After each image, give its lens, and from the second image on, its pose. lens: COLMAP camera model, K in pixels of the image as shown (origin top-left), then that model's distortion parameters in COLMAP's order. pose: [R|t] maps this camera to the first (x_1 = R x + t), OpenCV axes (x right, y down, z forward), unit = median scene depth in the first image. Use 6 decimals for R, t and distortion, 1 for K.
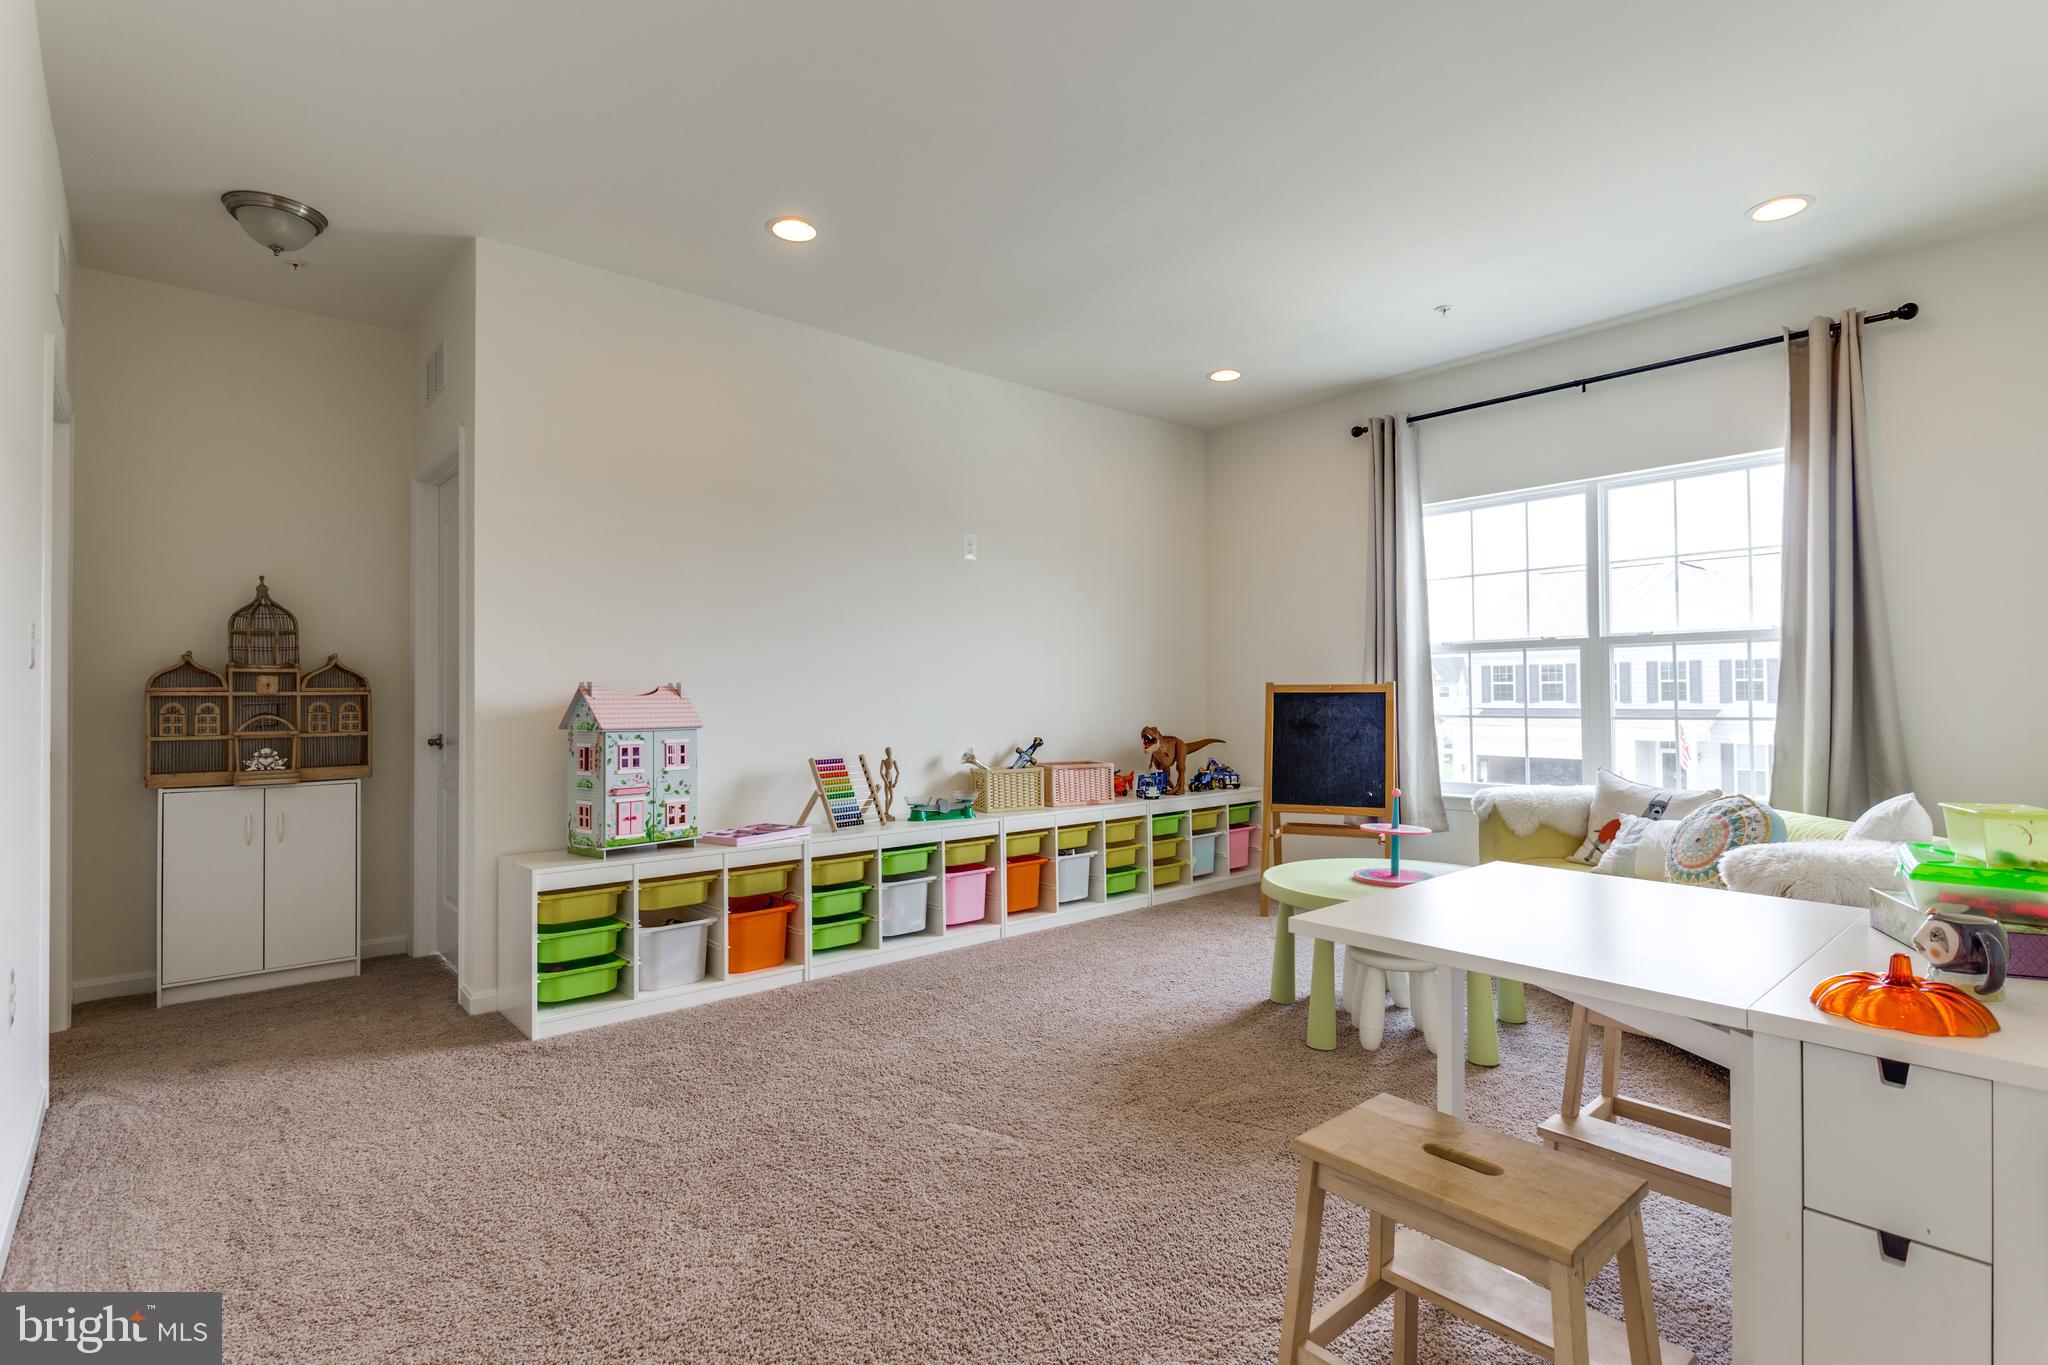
lens RADIAL K [[1010.9, 0, 1049.4], [0, 1010.9, 677.8], [0, 0, 1]] dist [0.007534, -0.001834]
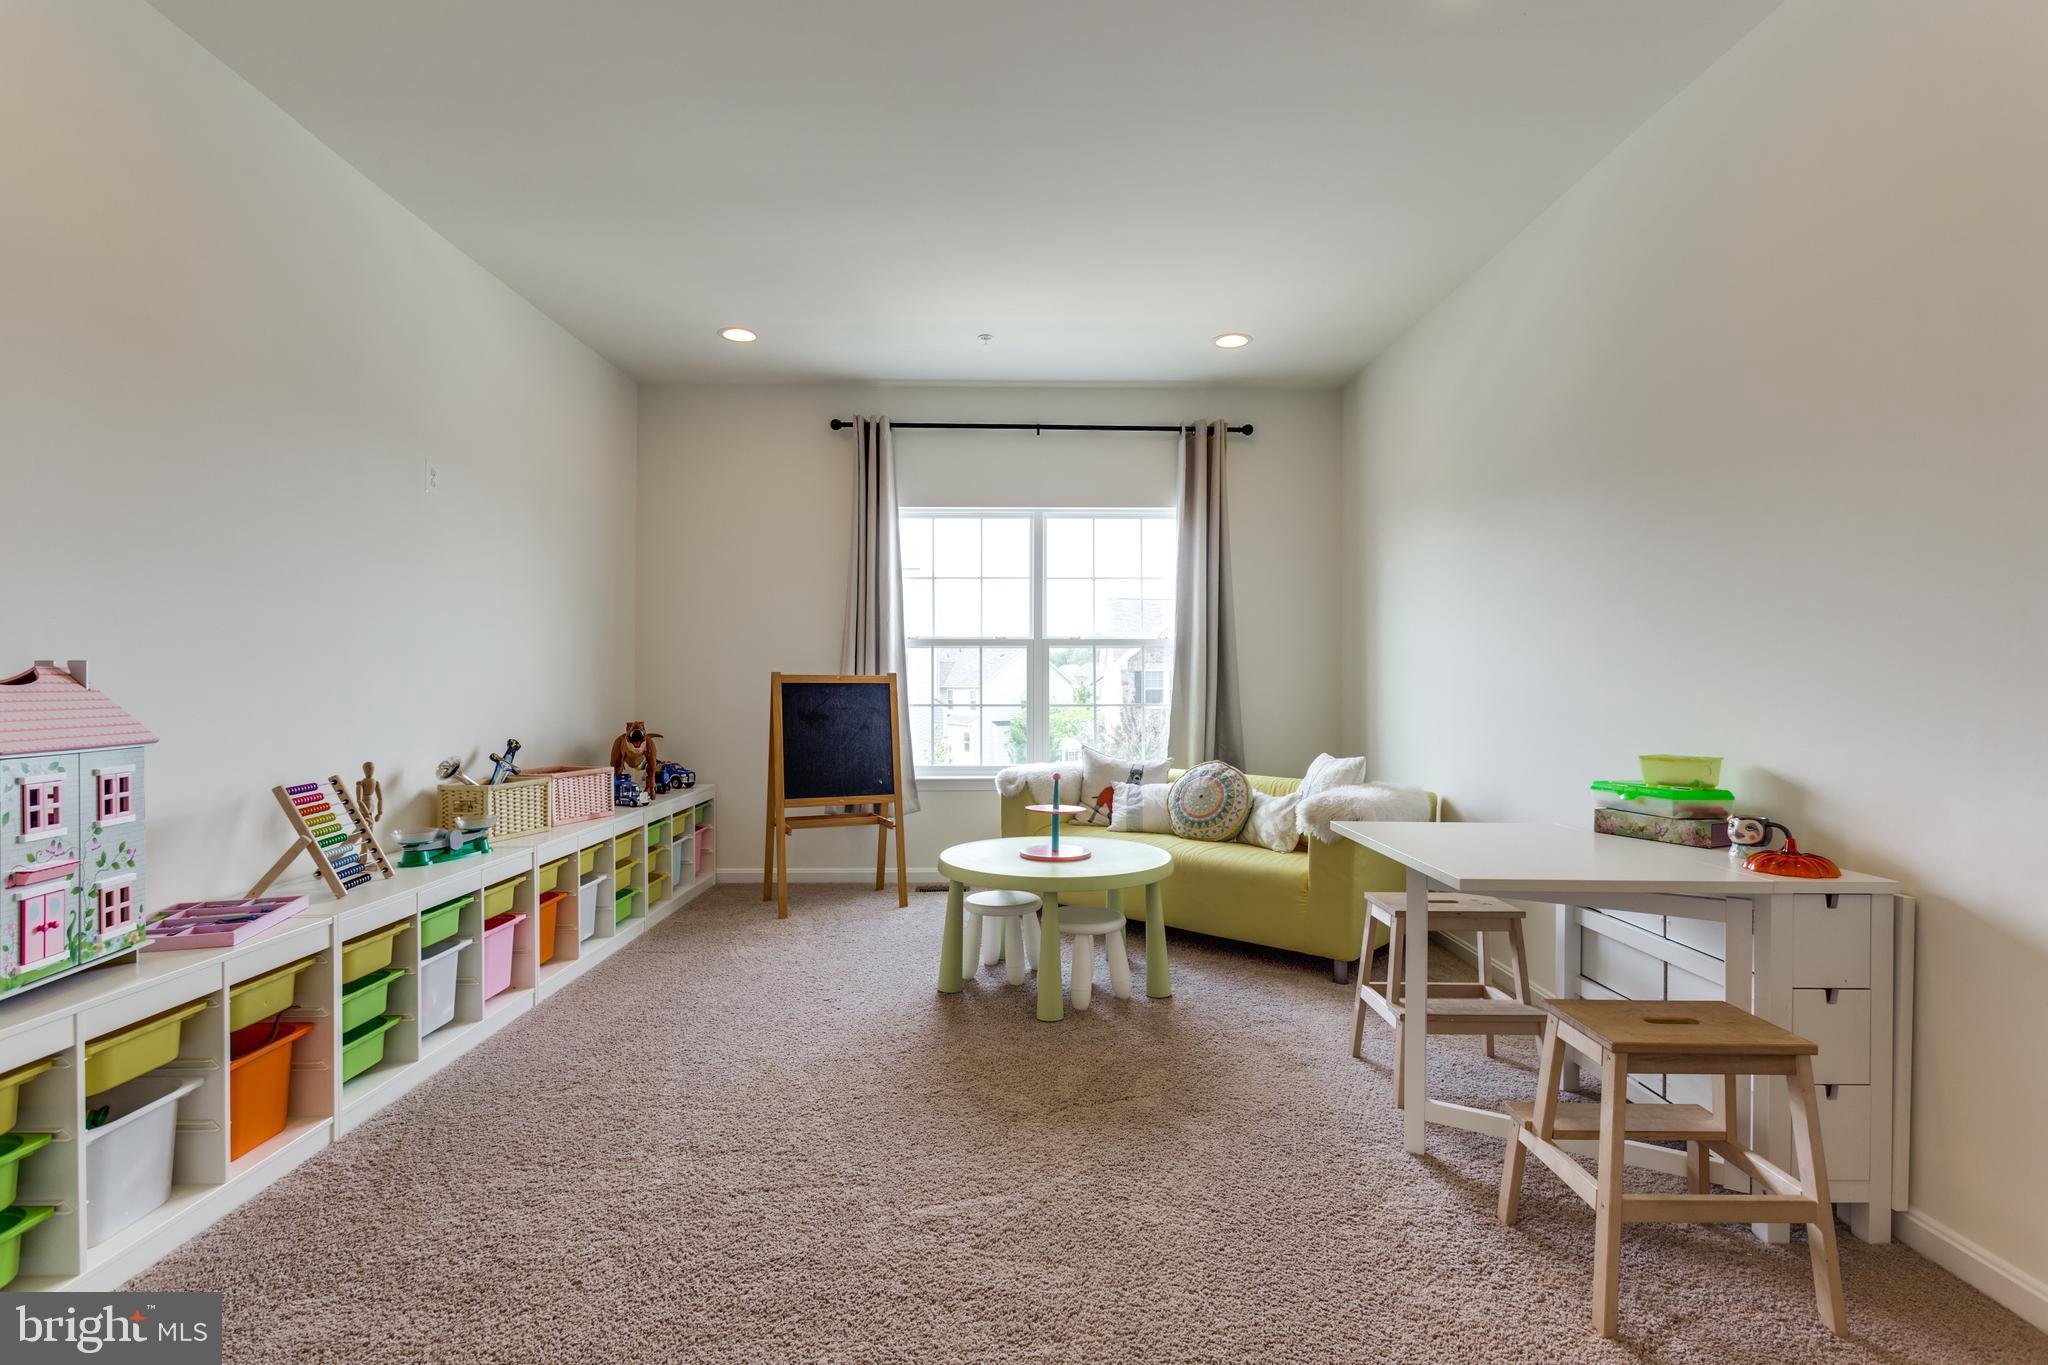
lens RADIAL K [[985.5, 0, 1062.0], [0, 985.5, 676.0], [0, 0, 1]] dist [0.006099, -0.000404]
pose [[0.647628, 0.011217, 0.761874, -0.409781], [-0.020016, 0.999797, 0.002294, 0.001265], [-0.761694, -0.016736, 0.647721, 0.257256]]
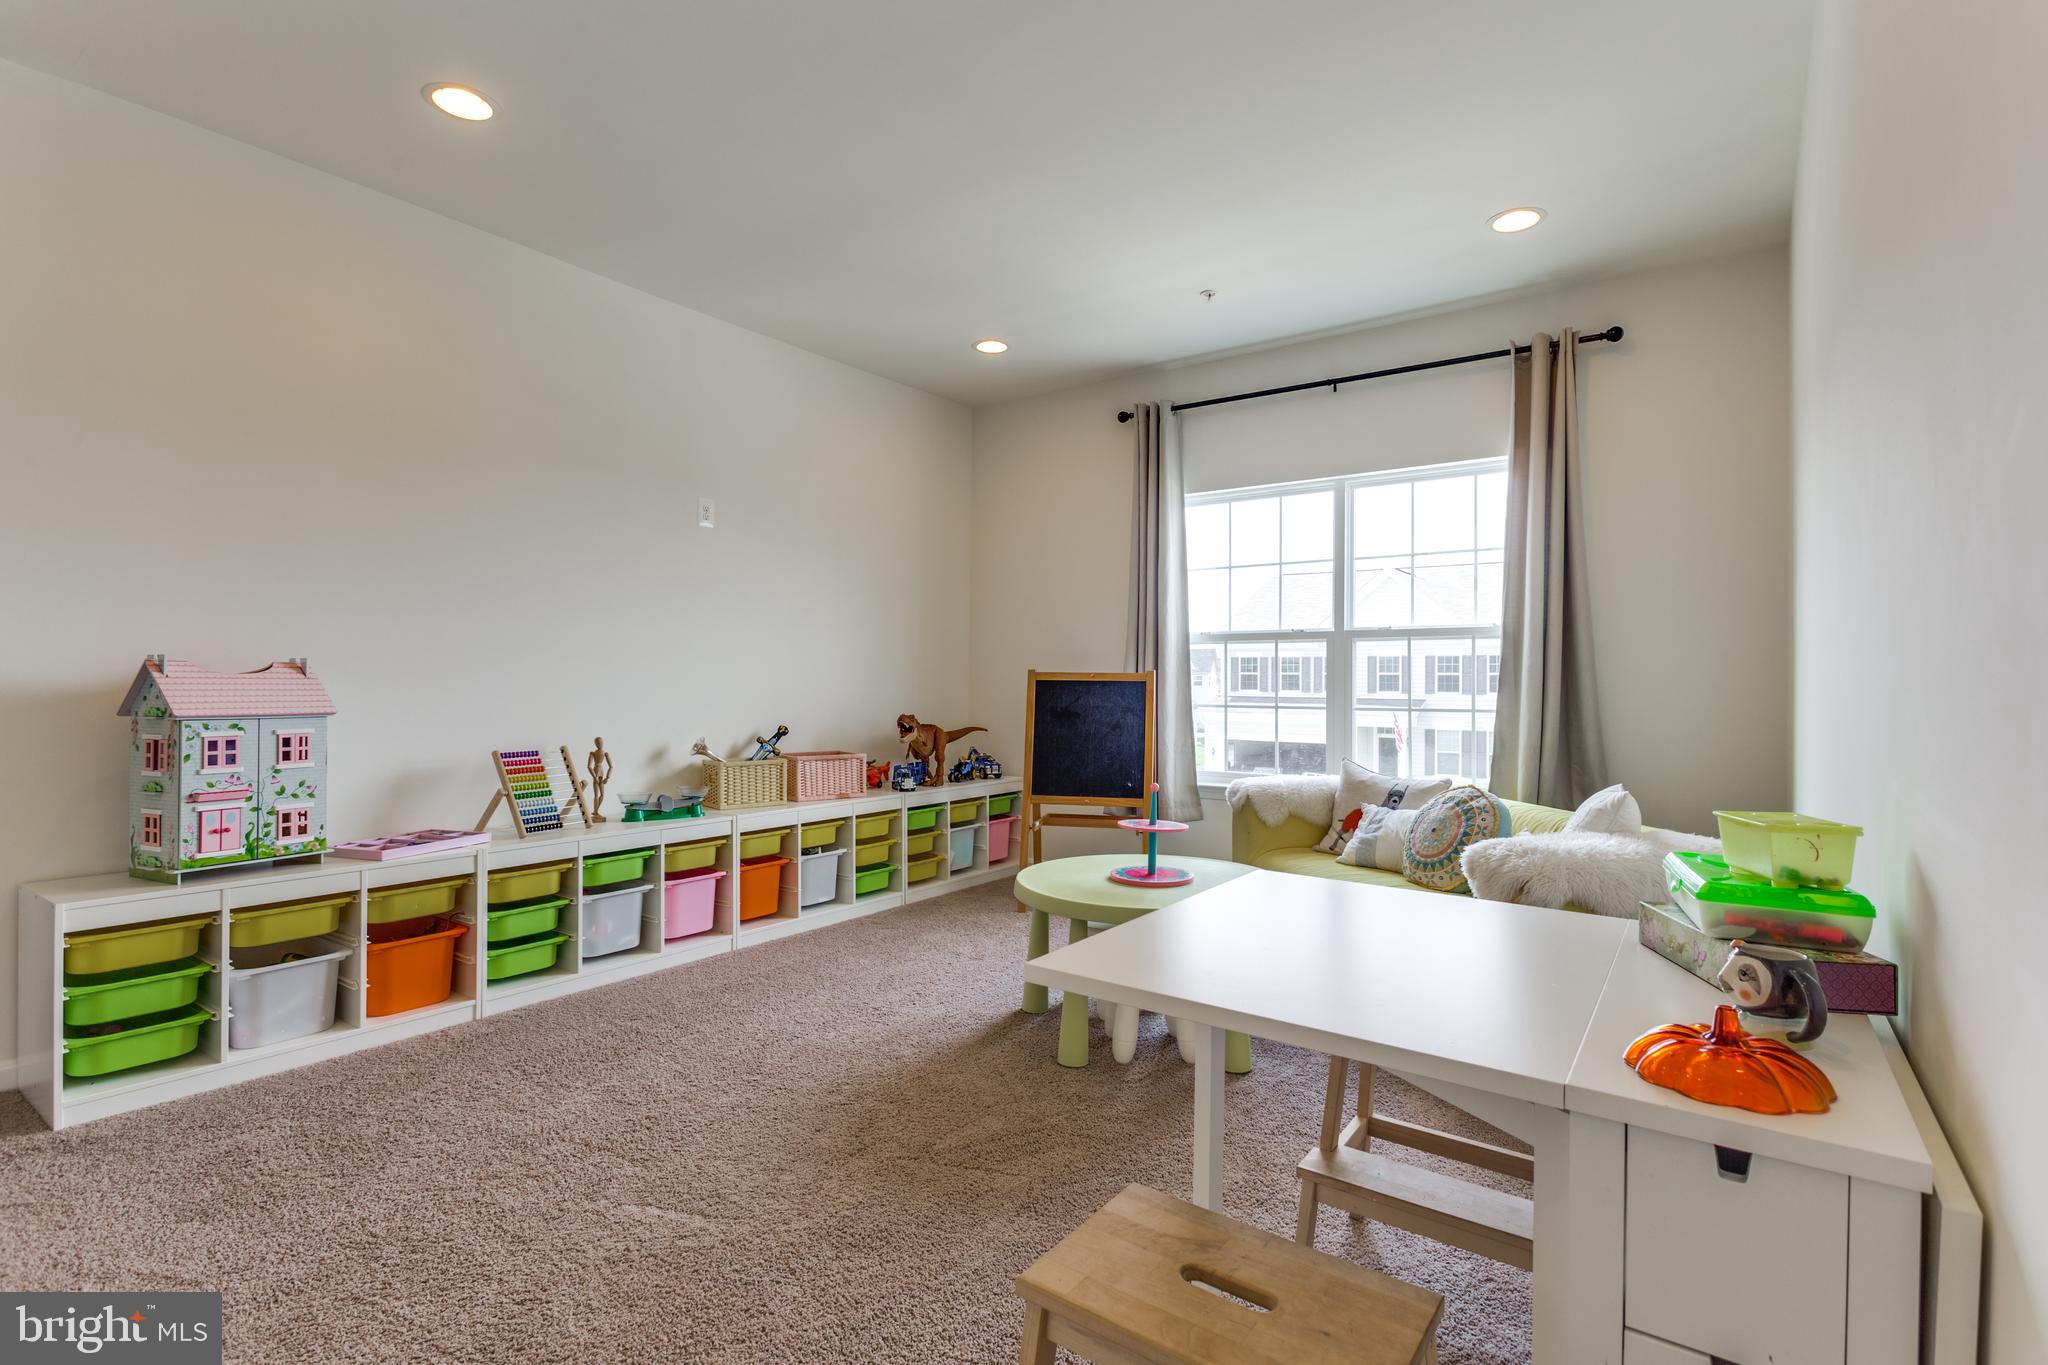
lens RADIAL K [[985.5, 0, 1052.1], [0, 985.5, 678.6], [0, 0, 1]] dist [0.006099, -0.000404]
pose [[0.974565, 0.013794, 0.223678, 0.033965], [-0.017200, 0.999764, 0.013285, 0.000397], [-0.223442, -0.016795, 0.974573, 0.101805]]
